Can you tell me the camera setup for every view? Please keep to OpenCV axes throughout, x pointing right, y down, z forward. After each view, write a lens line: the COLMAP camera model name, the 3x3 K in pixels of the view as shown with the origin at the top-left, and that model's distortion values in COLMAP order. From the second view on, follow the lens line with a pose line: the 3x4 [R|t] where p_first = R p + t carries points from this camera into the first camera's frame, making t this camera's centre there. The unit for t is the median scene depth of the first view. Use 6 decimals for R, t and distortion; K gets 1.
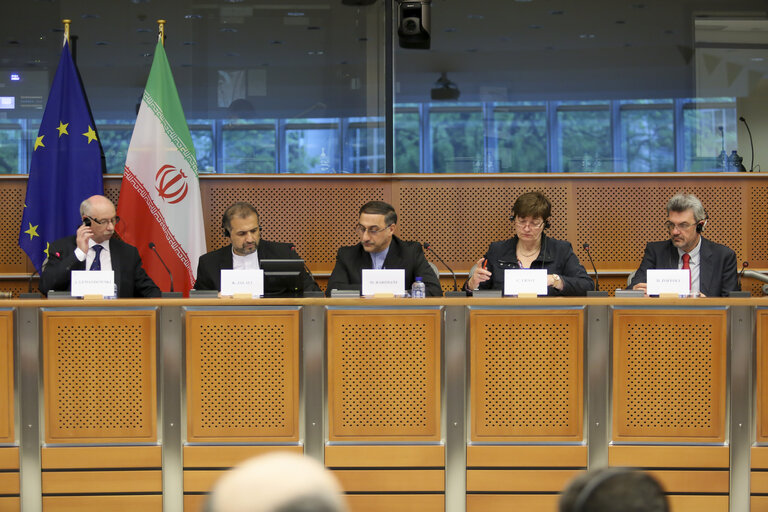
lens RADIAL K [[1698.7, 0, 384.0], [0, 1698.7, 256.0], [0, 0, 1]] dist [-0.344490, 0.358393]
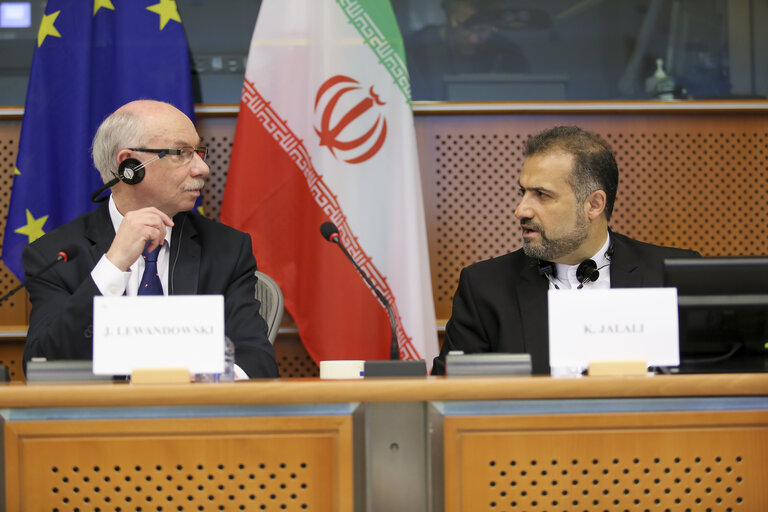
lens RADIAL K [[1921.7, 0, 384.0], [0, 1921.7, 256.0], [0, 0, 1]] dist [-0.108238, -0.736642]
pose [[0.997349, -0.011630, -0.071827, -0.100358], [0.008816, 0.999186, -0.039367, 0.015746], [0.072226, 0.038629, 0.996640, 0.617605]]
